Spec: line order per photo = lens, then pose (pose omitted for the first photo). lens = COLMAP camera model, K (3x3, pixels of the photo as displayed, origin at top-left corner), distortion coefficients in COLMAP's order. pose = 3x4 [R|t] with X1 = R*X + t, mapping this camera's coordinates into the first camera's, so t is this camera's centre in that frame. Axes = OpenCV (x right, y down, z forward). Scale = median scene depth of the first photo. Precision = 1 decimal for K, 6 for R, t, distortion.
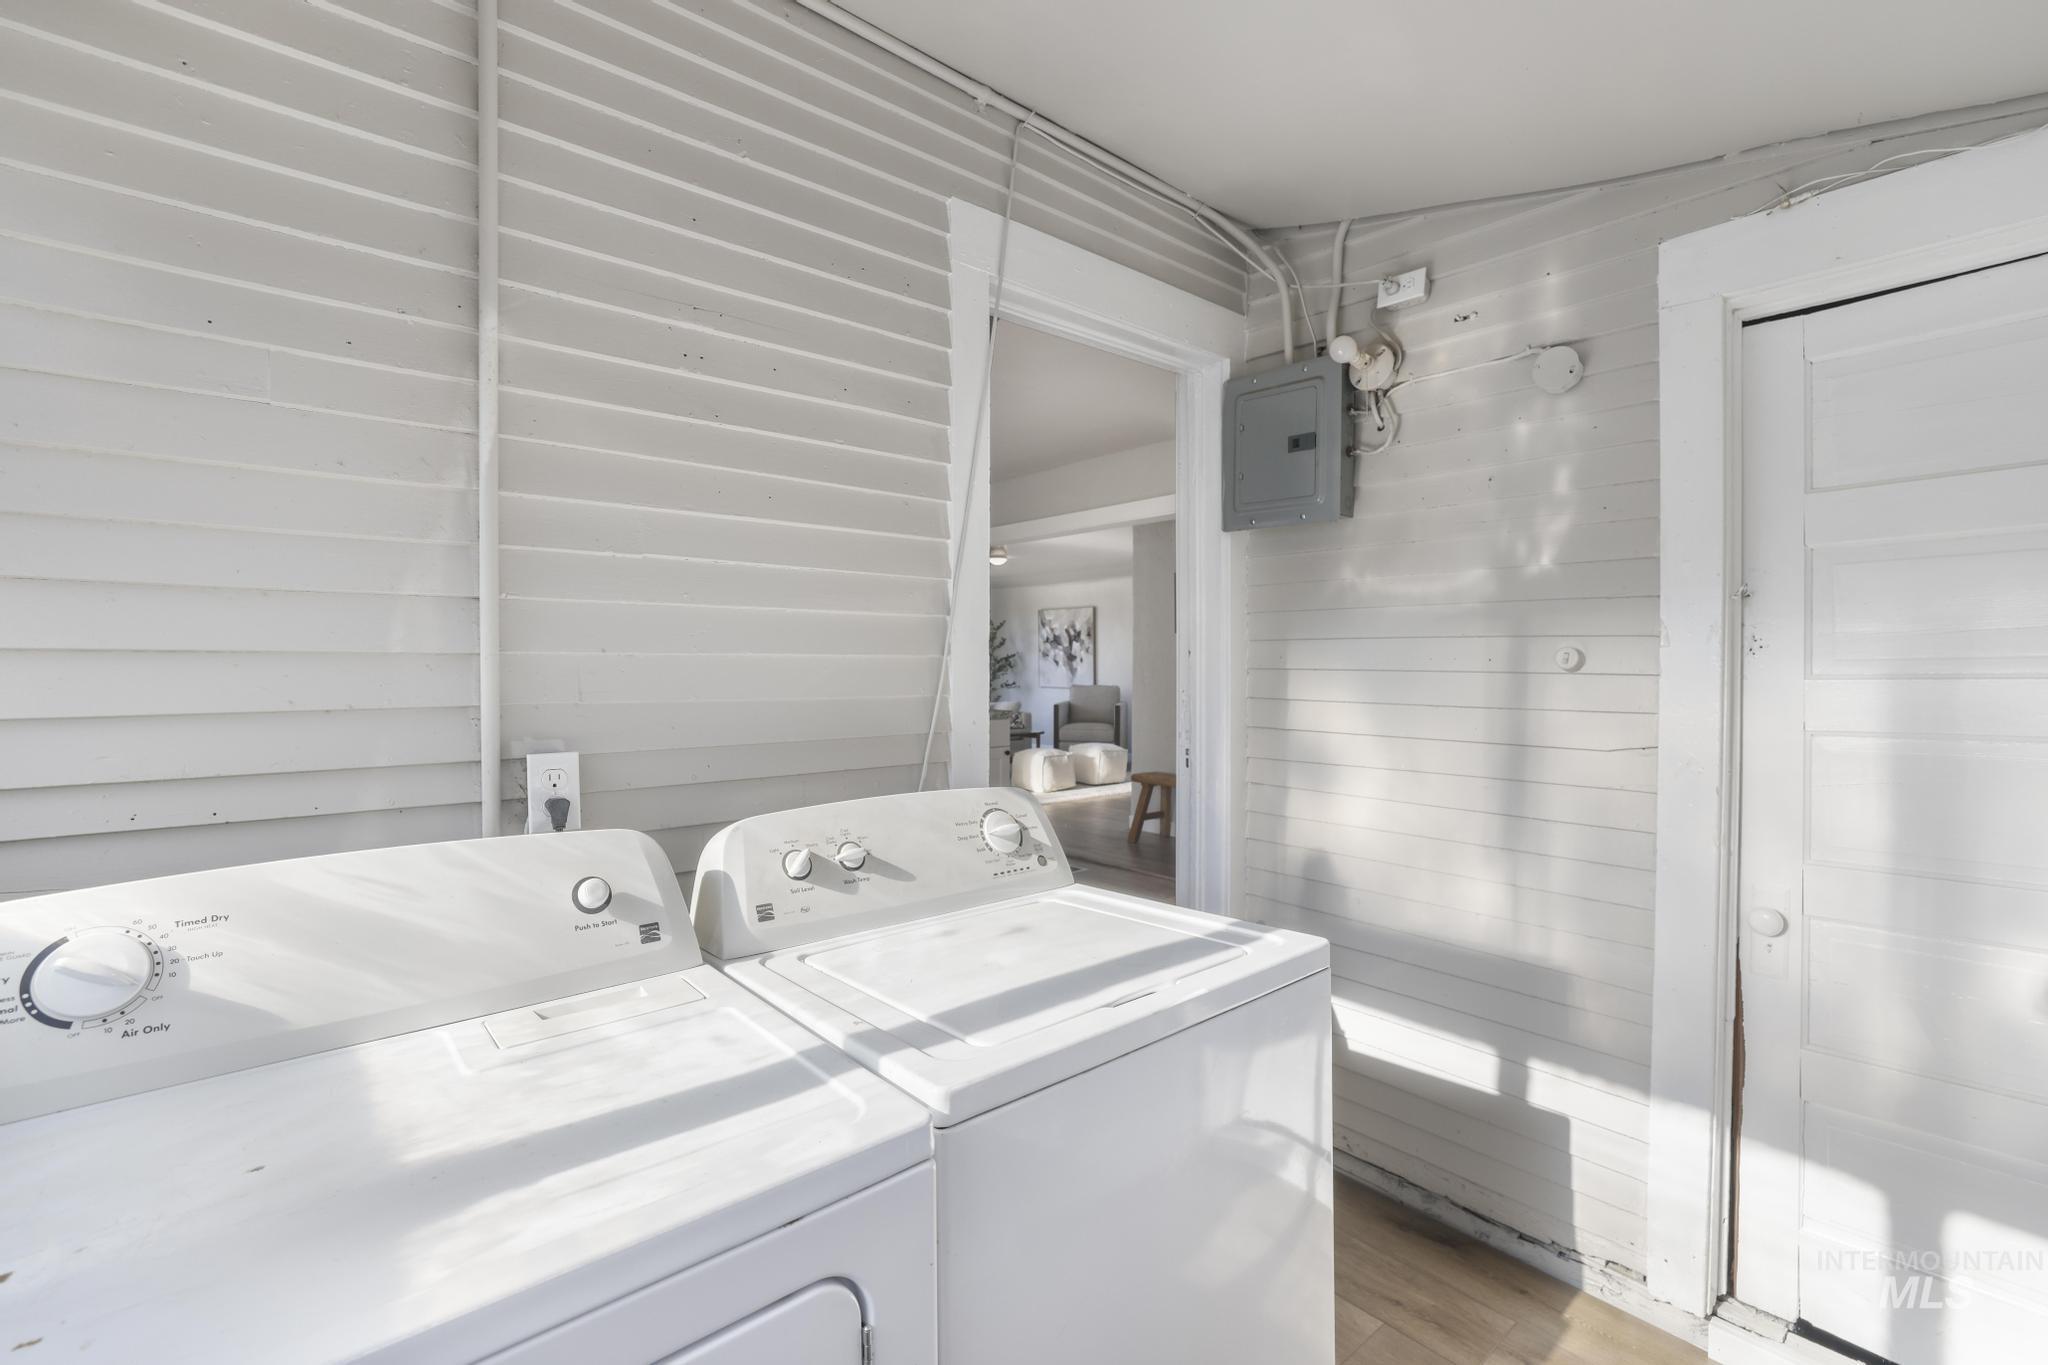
lens RADIAL K [[891.7, 0, 1012.3], [0, 891.7, 670.4], [0, 0, 1]] dist [-0.047790, 0.019026]
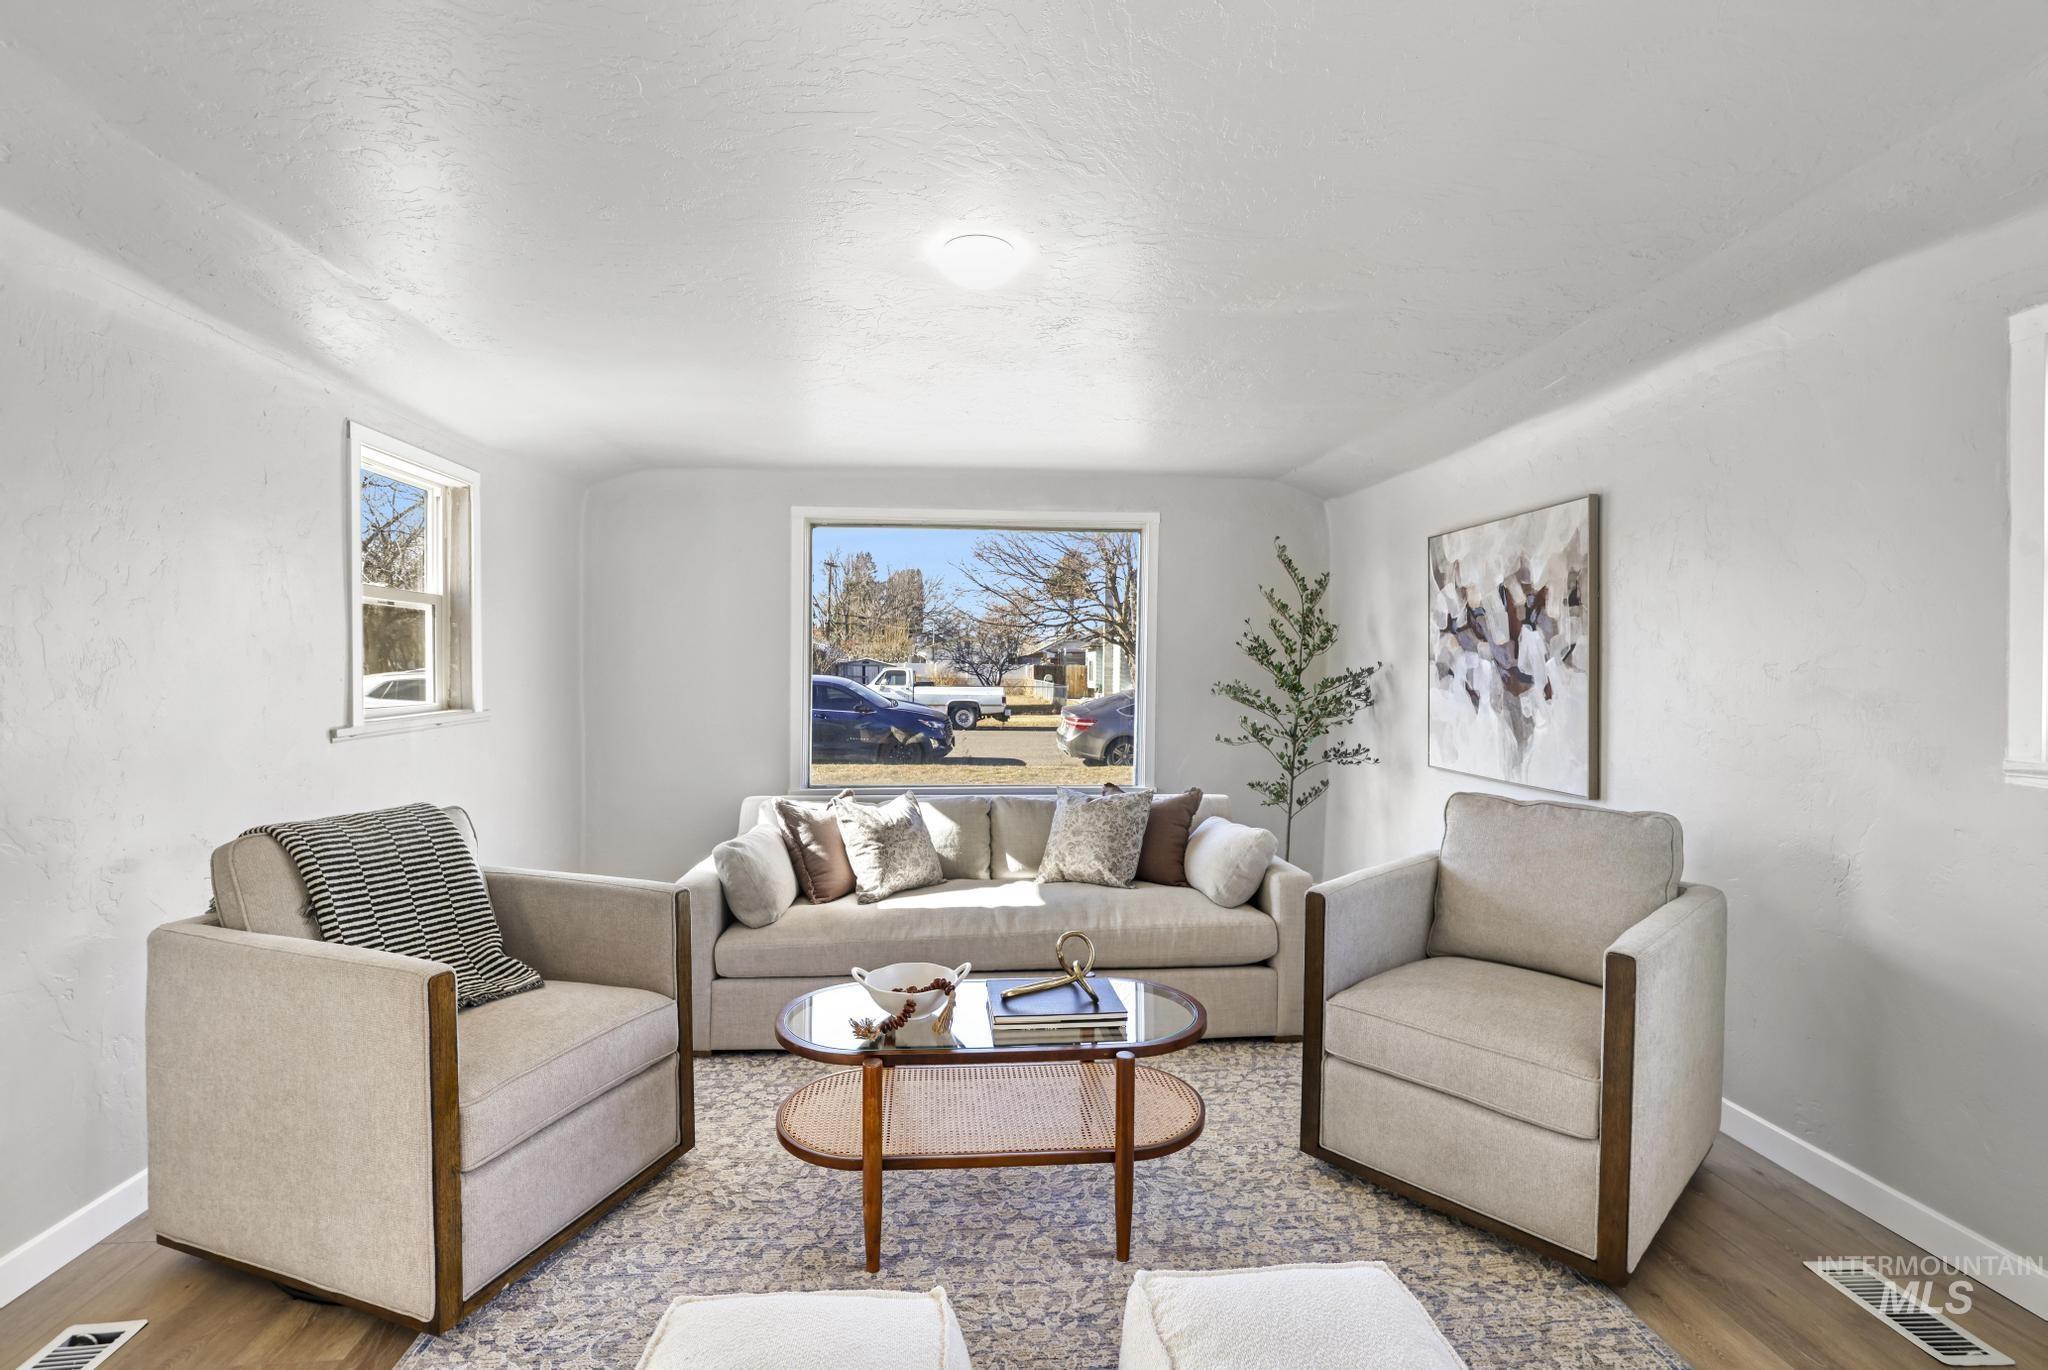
lens RADIAL K [[920.2, 0, 1026.5], [0, 920.2, 677.7], [0, 0, 1]] dist [-0.053045, 0.024286]
pose [[0.820454, 0.011282, -0.571601, 0.105431], [-0.011712, 0.999927, 0.002925, -0.014758], [0.571592, 0.004294, 0.820527, 0.666996]]
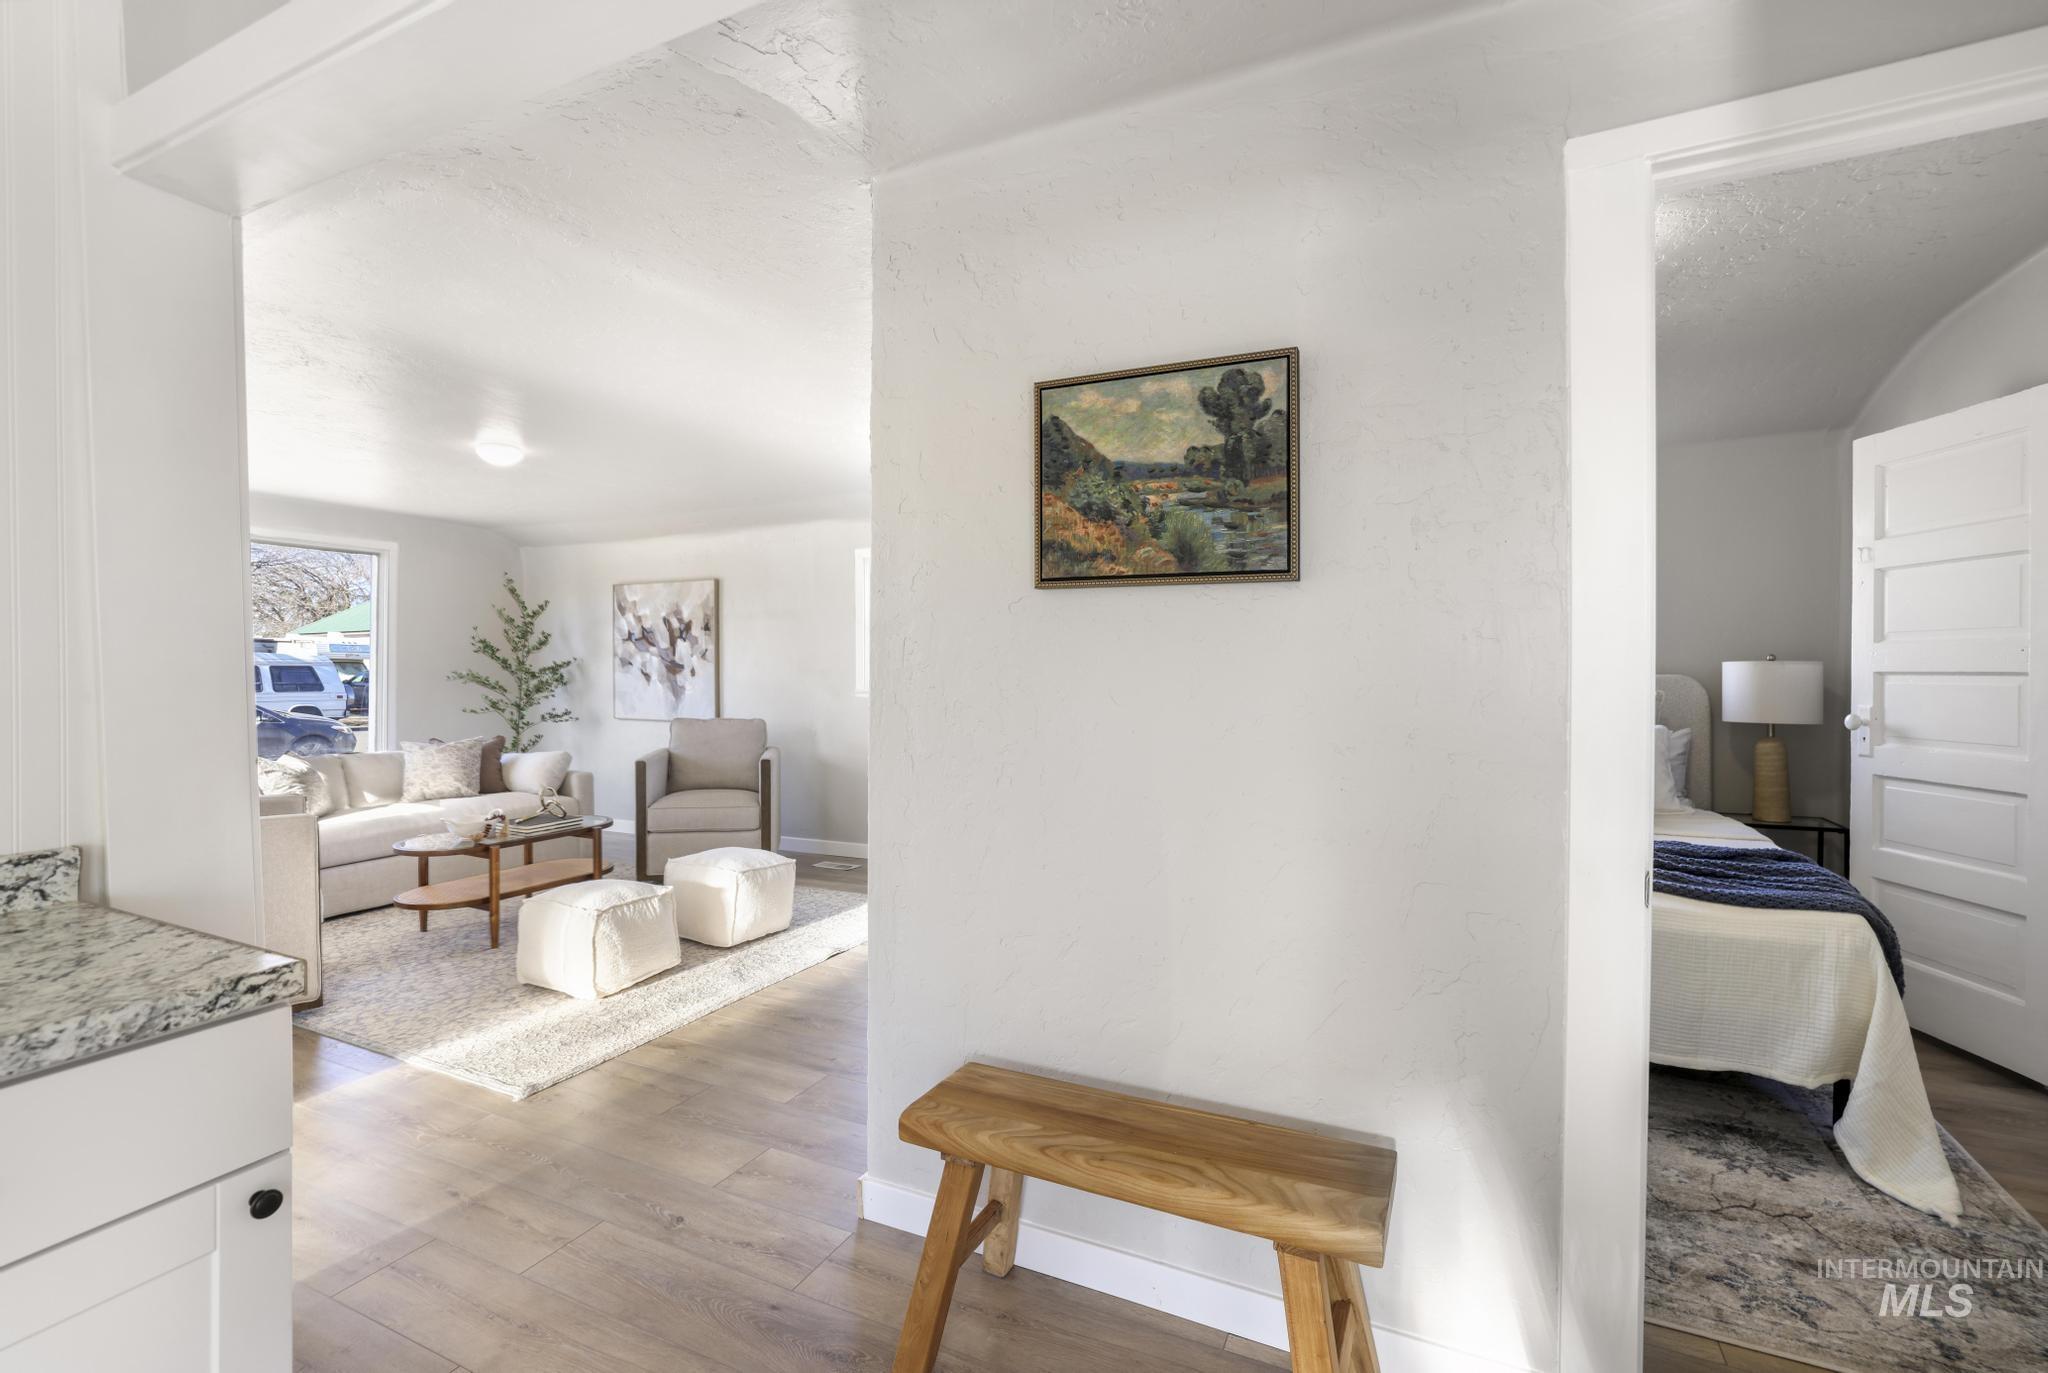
lens RADIAL K [[891.7, 0, 1012.3], [0, 891.7, 674.4], [0, 0, 1]] dist [-0.047790, 0.019026]
pose [[0.911033, -0.000411, 0.412333, 0.030087], [0.002219, 0.999990, -0.003908, -0.007551], [-0.412328, 0.004475, 0.911025, 0.400296]]
